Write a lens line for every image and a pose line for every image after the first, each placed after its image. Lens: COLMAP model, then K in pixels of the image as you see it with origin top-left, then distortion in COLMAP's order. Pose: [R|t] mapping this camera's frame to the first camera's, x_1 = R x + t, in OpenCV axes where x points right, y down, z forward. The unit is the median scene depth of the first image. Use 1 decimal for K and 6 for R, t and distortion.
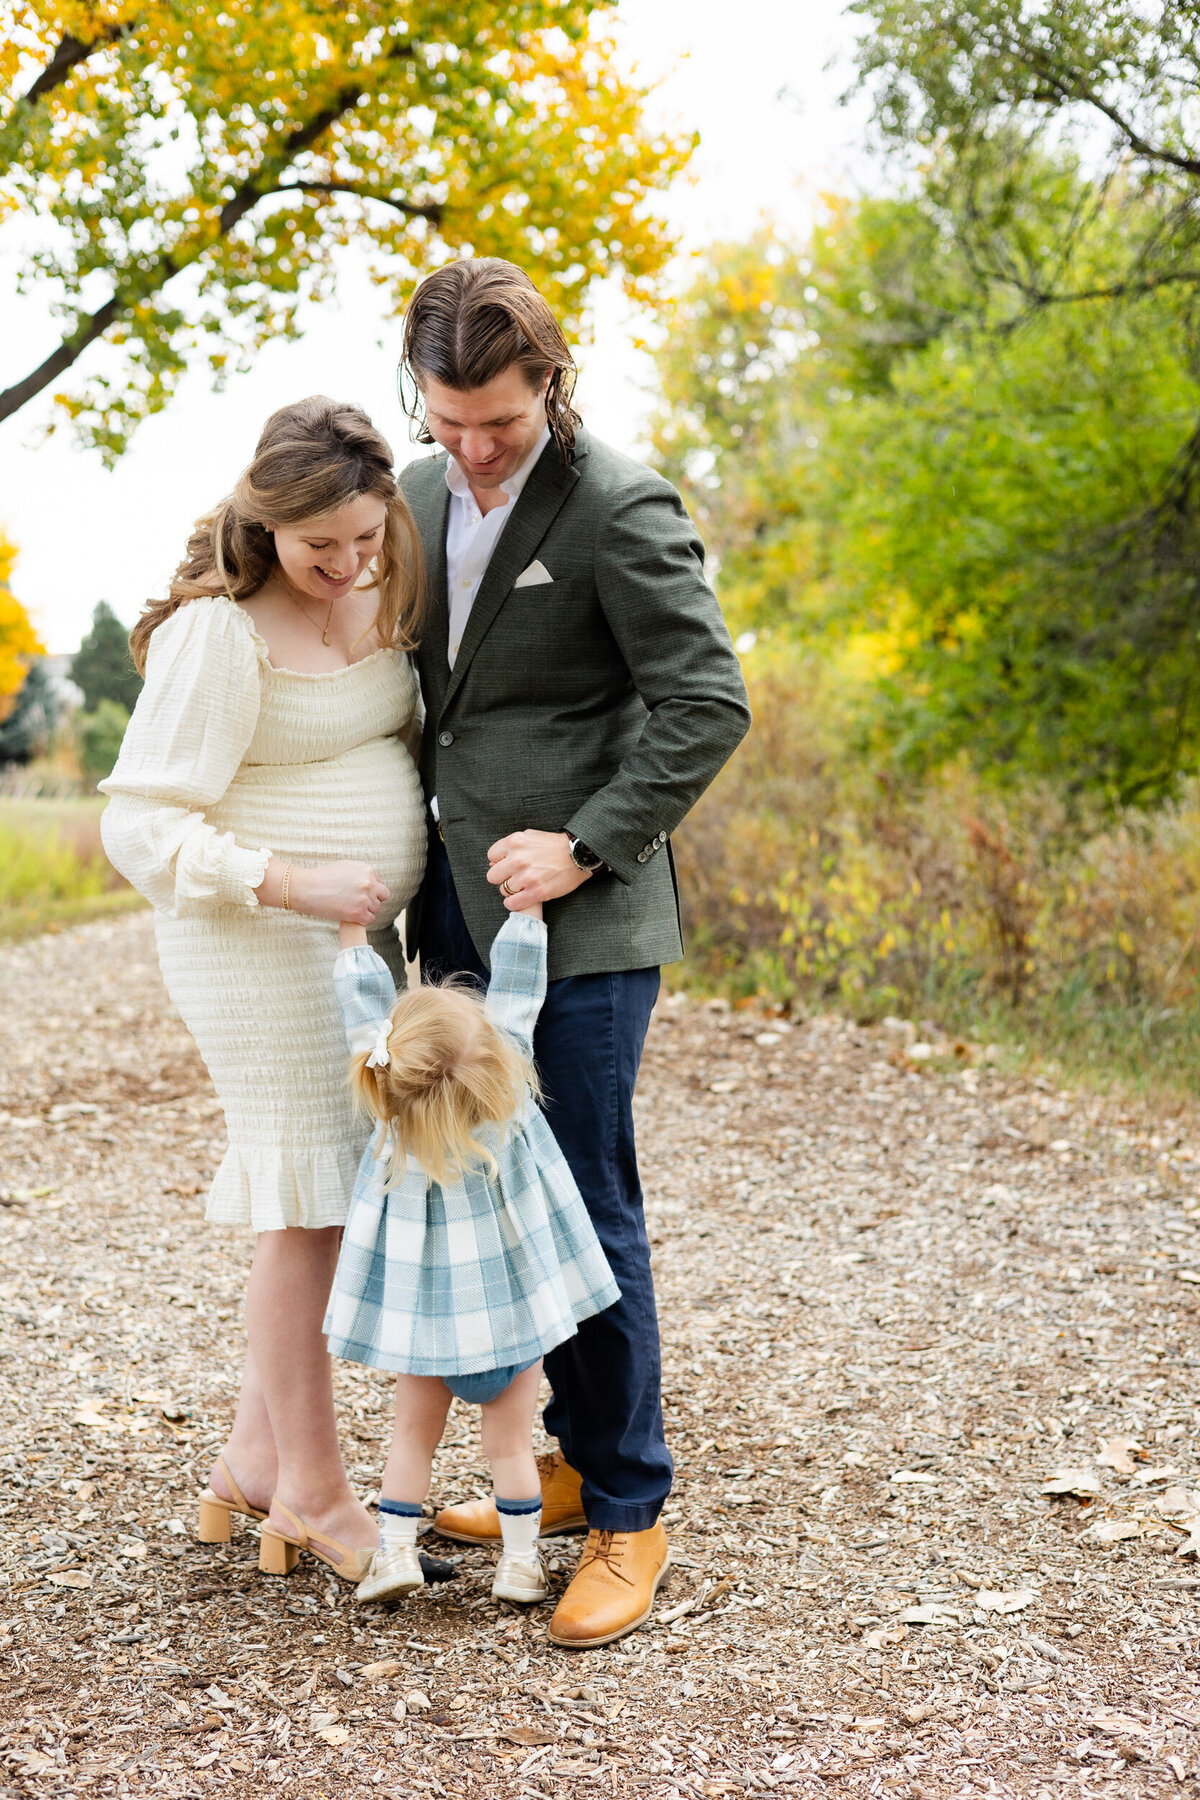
lens RADIAL K [[2580.9, 0, 597.3], [0, 2580.9, 976.5], [0, 0, 1]] dist [0.000228, -0.020538]
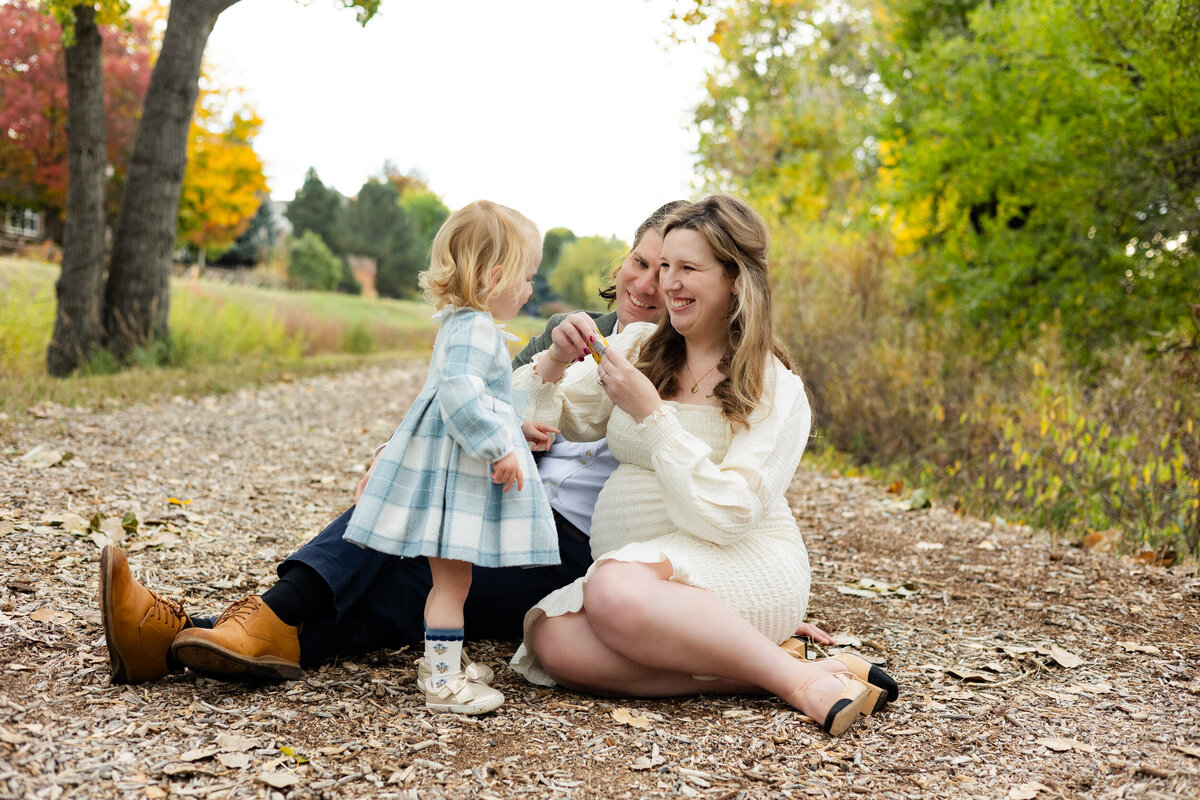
lens RADIAL K [[1674.6, 0, 648.0], [0, 1674.6, 400.9], [0, 0, 1]] dist [0.071116, 0.035540]
pose [[0.994674, 0.100815, 0.021436, -0.050380], [-0.100196, 0.994568, -0.028197, -0.002103], [-0.024162, 0.025899, 0.999373, 0.177303]]
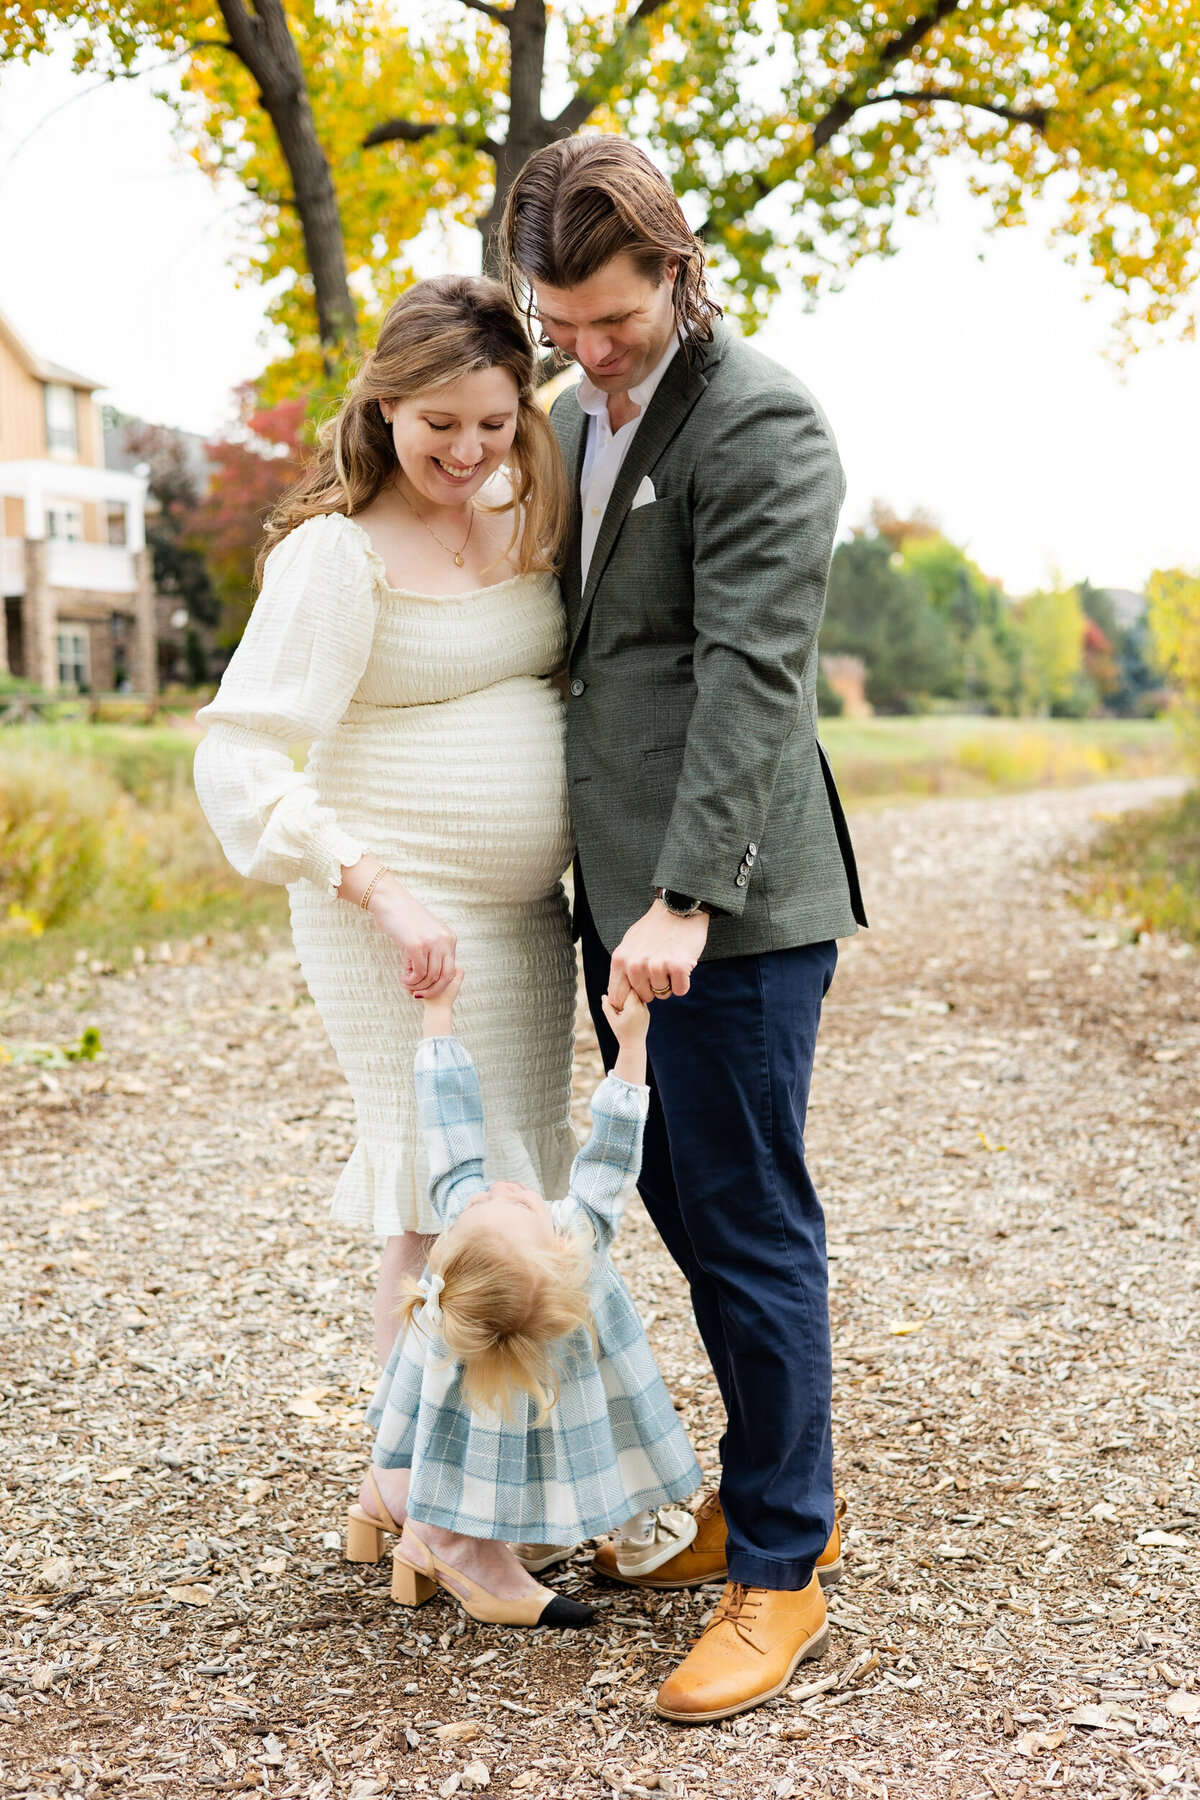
lens RADIAL K [[2607.3, 0, 665.2], [0, 2607.3, 968.2], [0, 0, 1]] dist [-0.004050, 0.014856]
pose [[0.975021, 0.021864, -0.221035, 0.023833], [-0.016577, 0.999531, 0.025747, -0.002689], [0.221494, -0.021440, 0.974926, 0.018625]]
